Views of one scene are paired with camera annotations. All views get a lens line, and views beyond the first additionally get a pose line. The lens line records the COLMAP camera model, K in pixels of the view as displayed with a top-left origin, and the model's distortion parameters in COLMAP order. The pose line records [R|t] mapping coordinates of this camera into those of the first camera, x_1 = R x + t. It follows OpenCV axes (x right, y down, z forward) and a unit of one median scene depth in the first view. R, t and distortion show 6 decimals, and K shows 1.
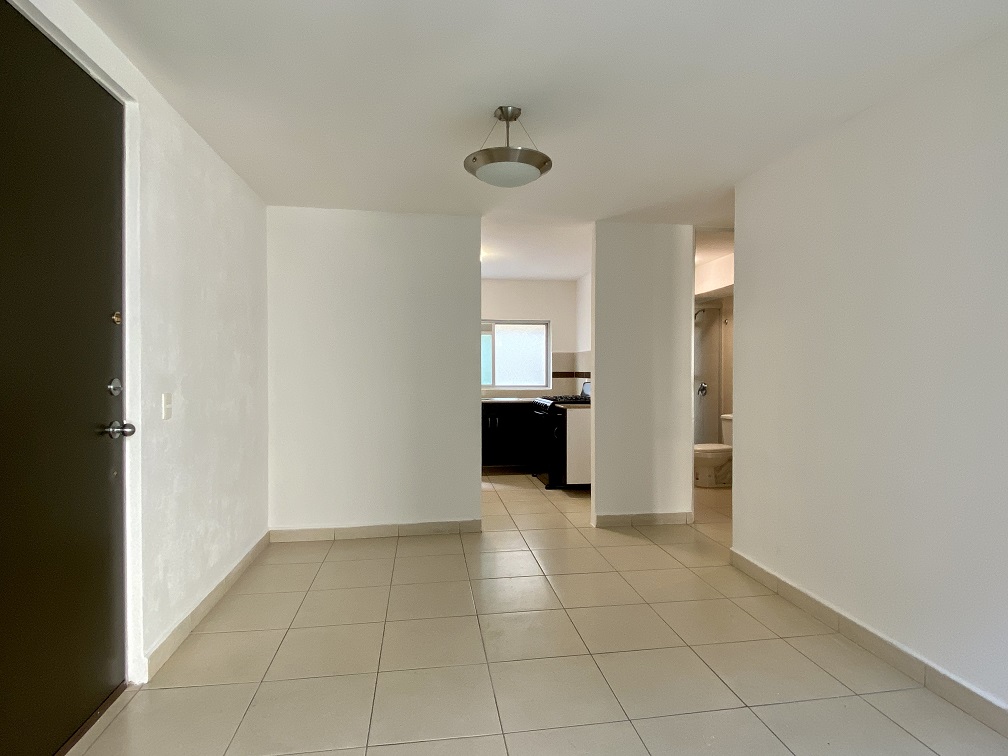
lens RADIAL K [[544.2, 0, 505.6], [0, 544.2, 378.9], [0, 0, 1]] dist [0.003946, -0.002572]
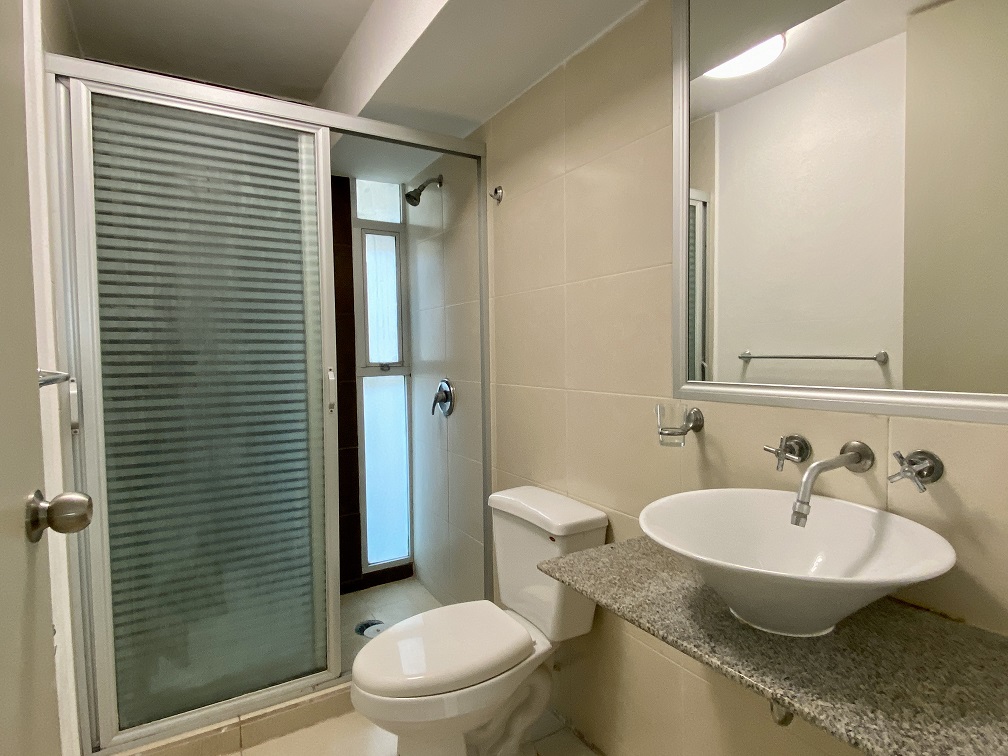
lens RADIAL K [[544.2, 0, 502.9], [0, 544.2, 376.6], [0, 0, 1]] dist [0.003946, -0.002572]
pose [[0.922587, -0.032549, 0.384413, 0.276778], [0.021949, 0.999249, 0.031931, -0.007751], [-0.385163, -0.021022, 0.922609, 0.691804]]
